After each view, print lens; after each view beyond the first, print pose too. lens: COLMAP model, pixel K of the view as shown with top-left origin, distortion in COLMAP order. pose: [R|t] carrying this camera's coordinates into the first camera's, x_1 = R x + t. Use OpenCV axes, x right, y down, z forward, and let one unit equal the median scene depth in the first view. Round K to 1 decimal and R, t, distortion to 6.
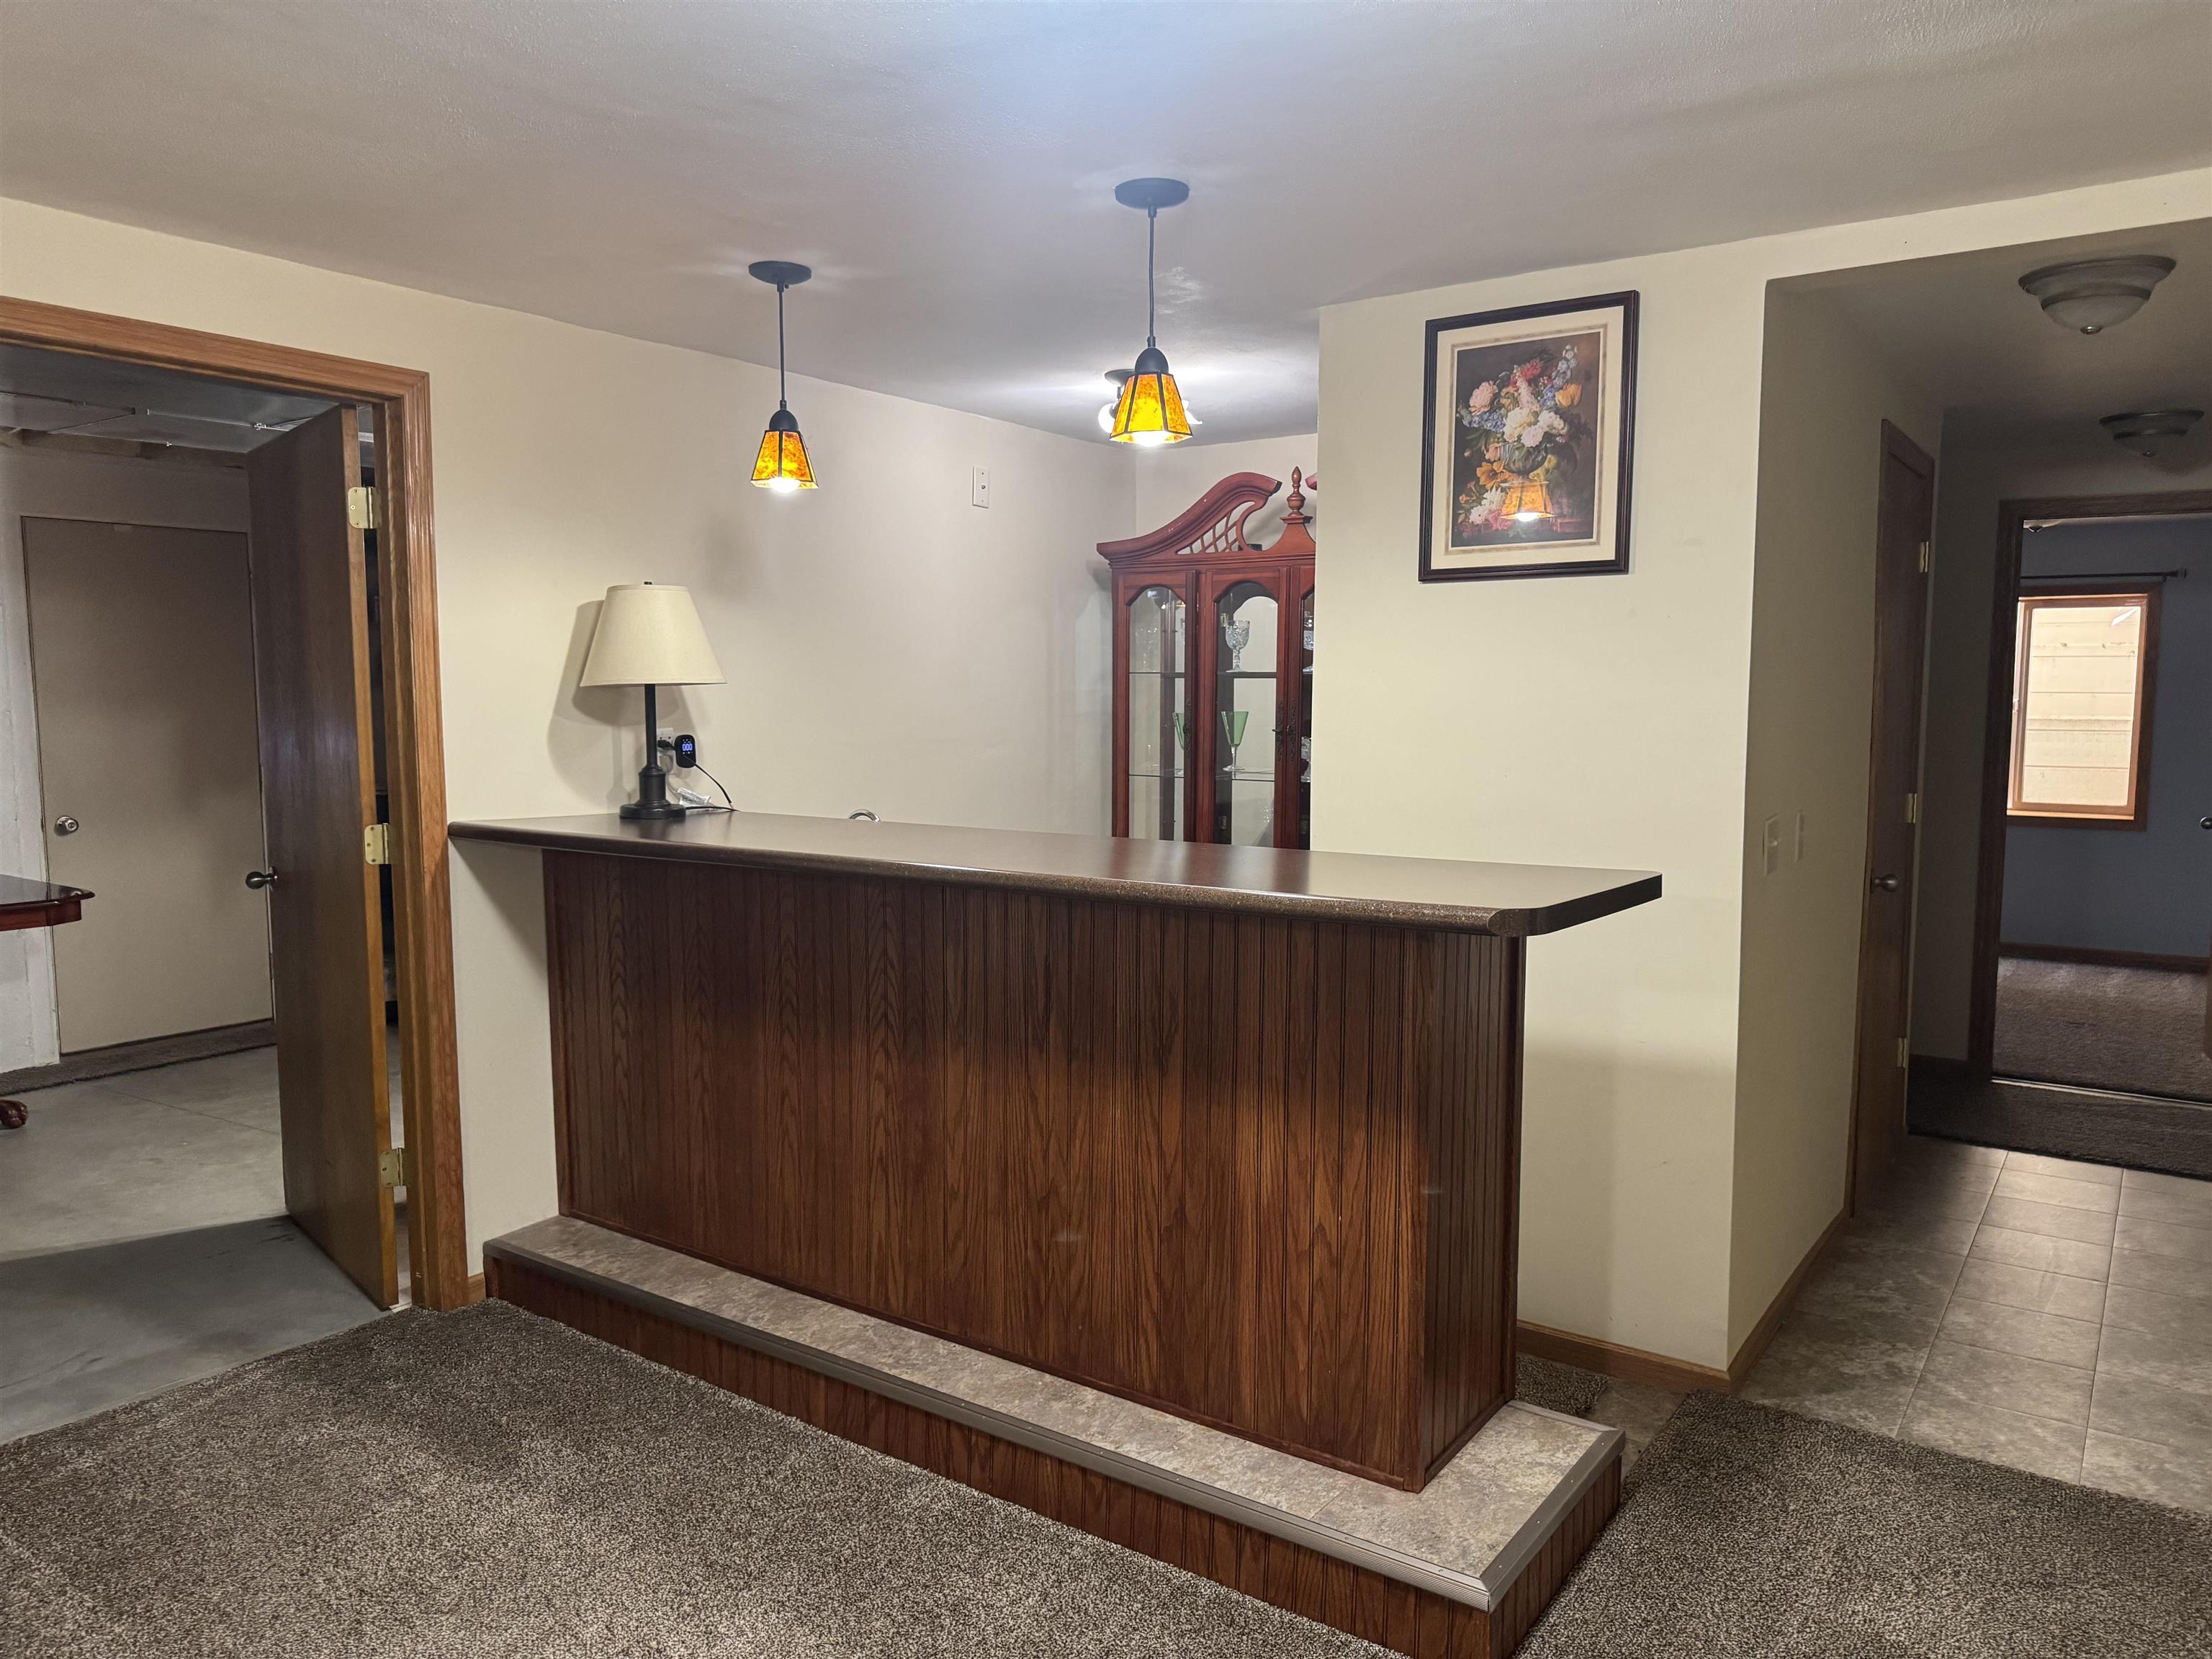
lens RADIAL K [[1551.6, 0, 1104.1], [0, 1551.6, 835.9], [0, 0, 1]] dist [-0.001752, -0.007547]
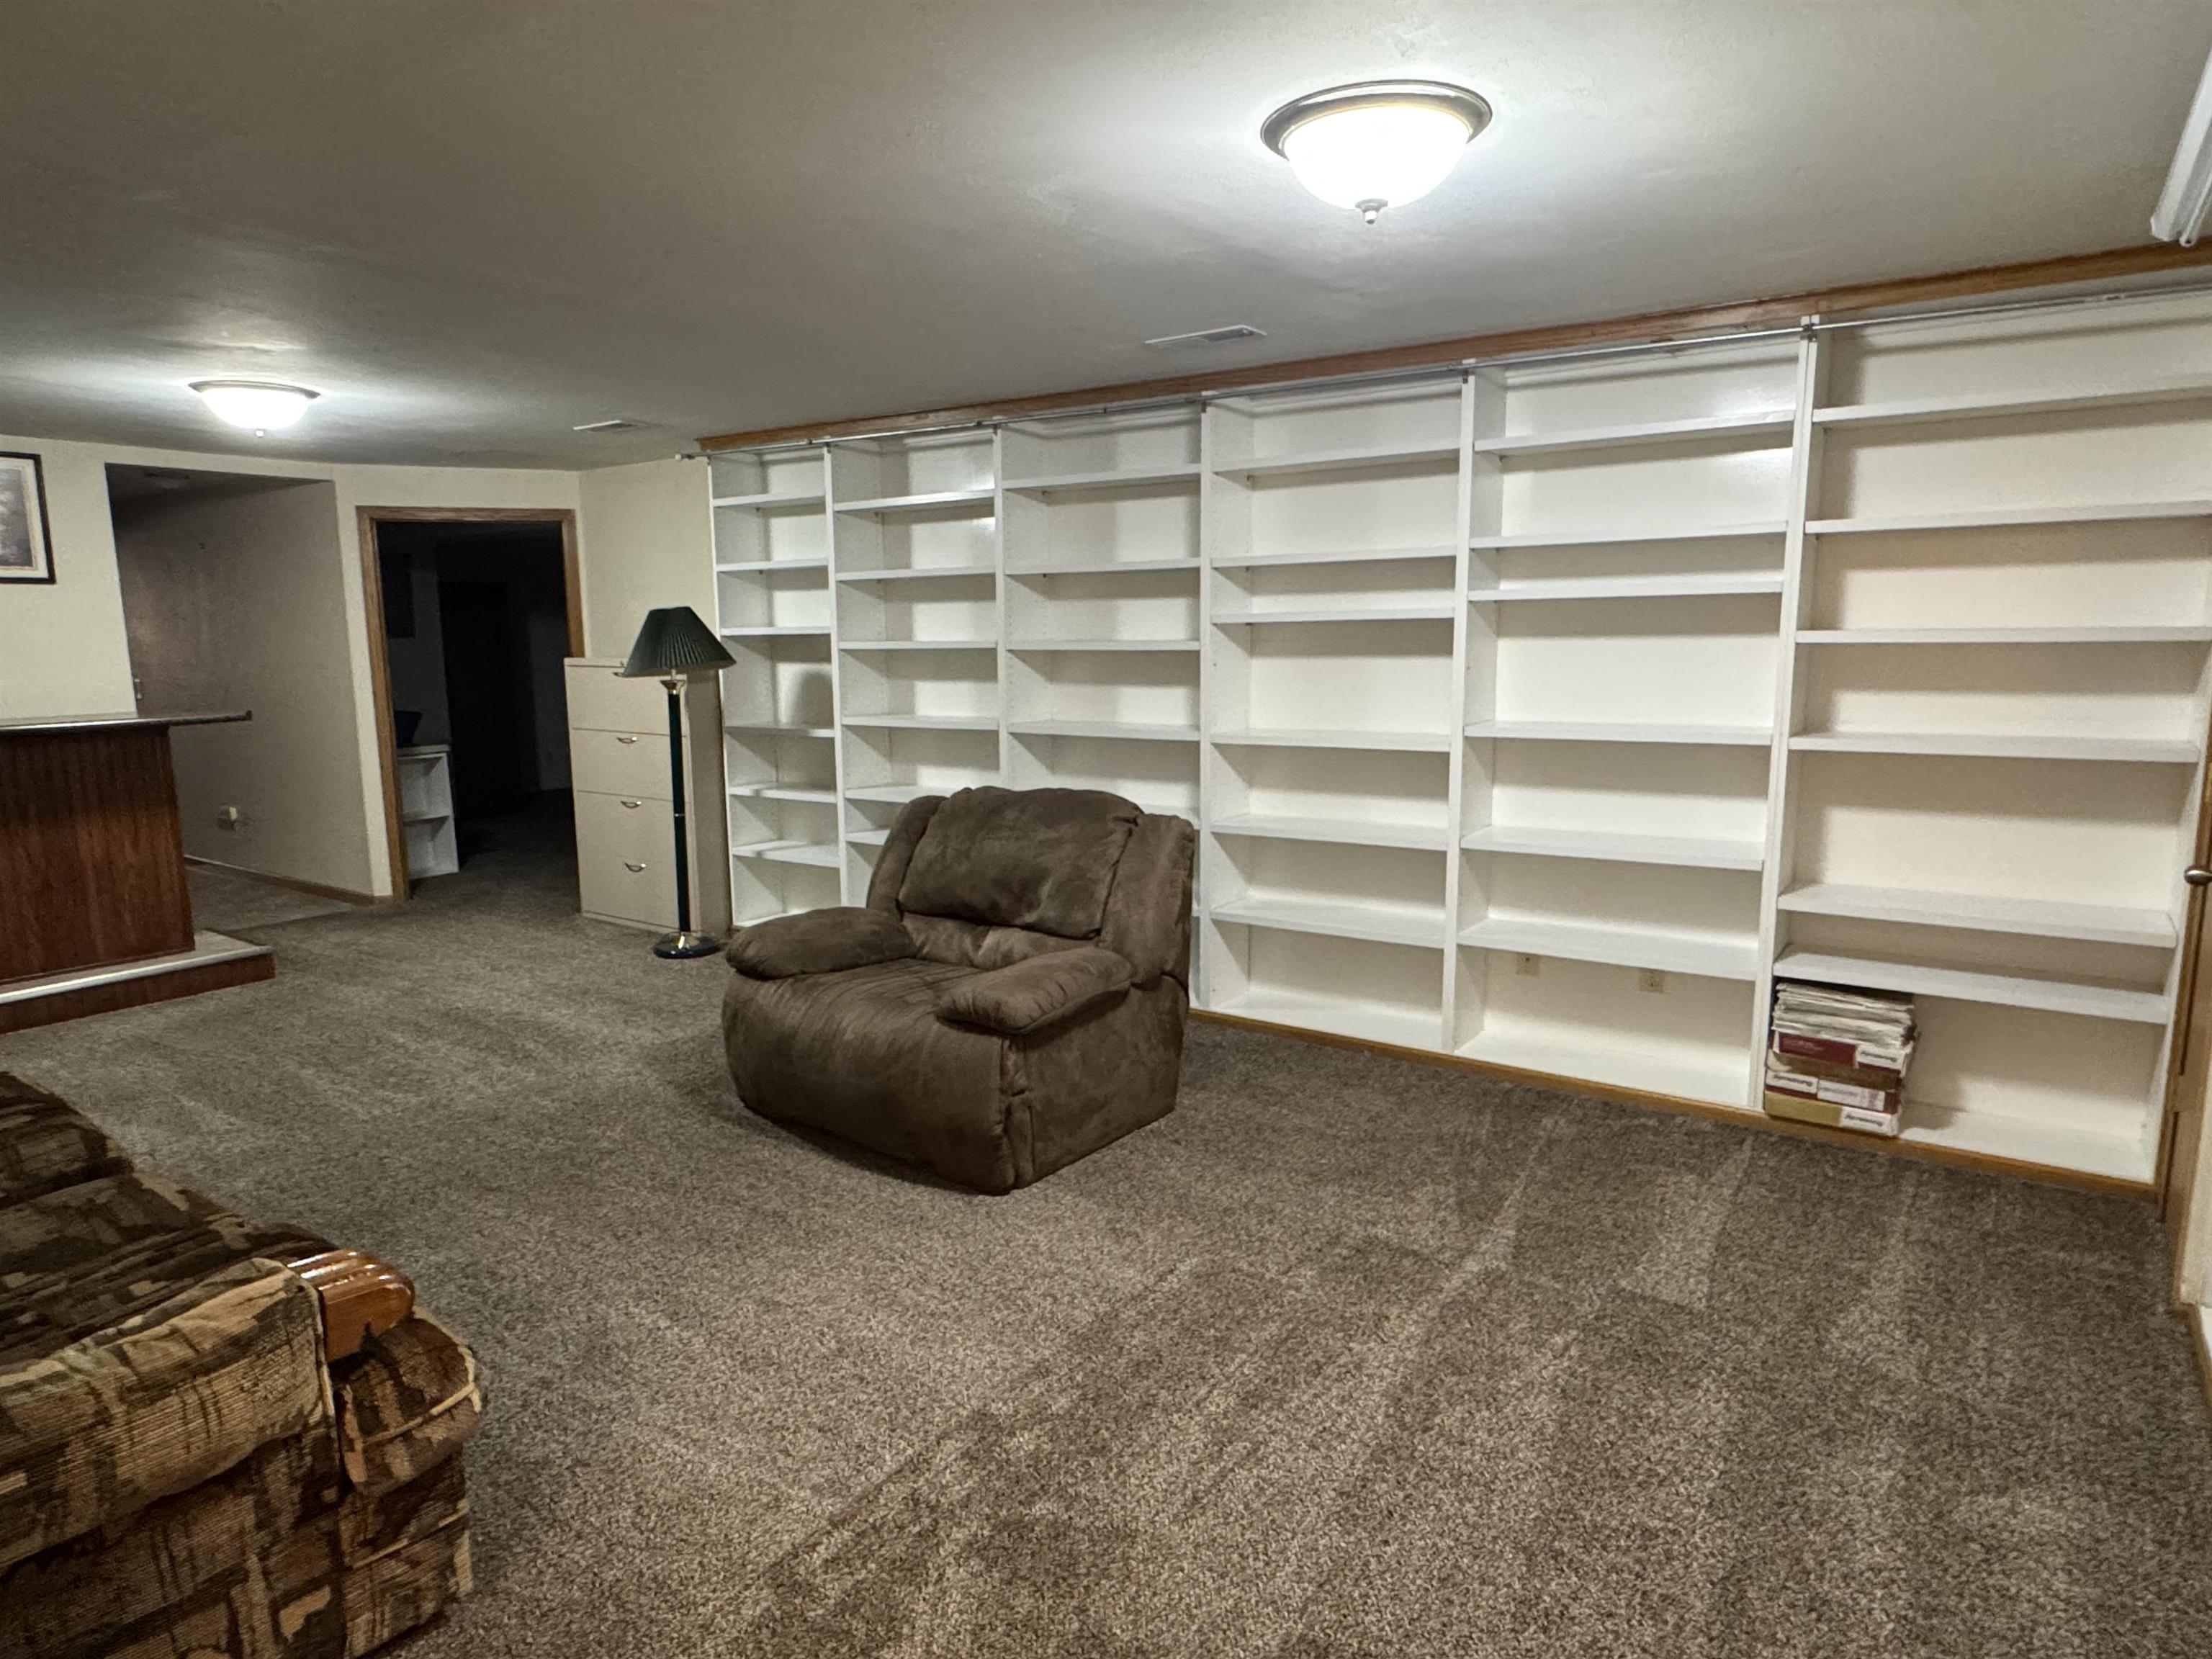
lens RADIAL K [[1296.7, 0, 1100.4], [0, 1296.7, 839.6], [0, 0, 1]] dist [-0.025158, -0.000913]
pose [[-0.001575, -0.164180, 0.986429, -1.740719], [0.099120, 0.981547, 0.163526, 0.037707], [-0.995074, 0.098032, 0.014728, -0.518538]]
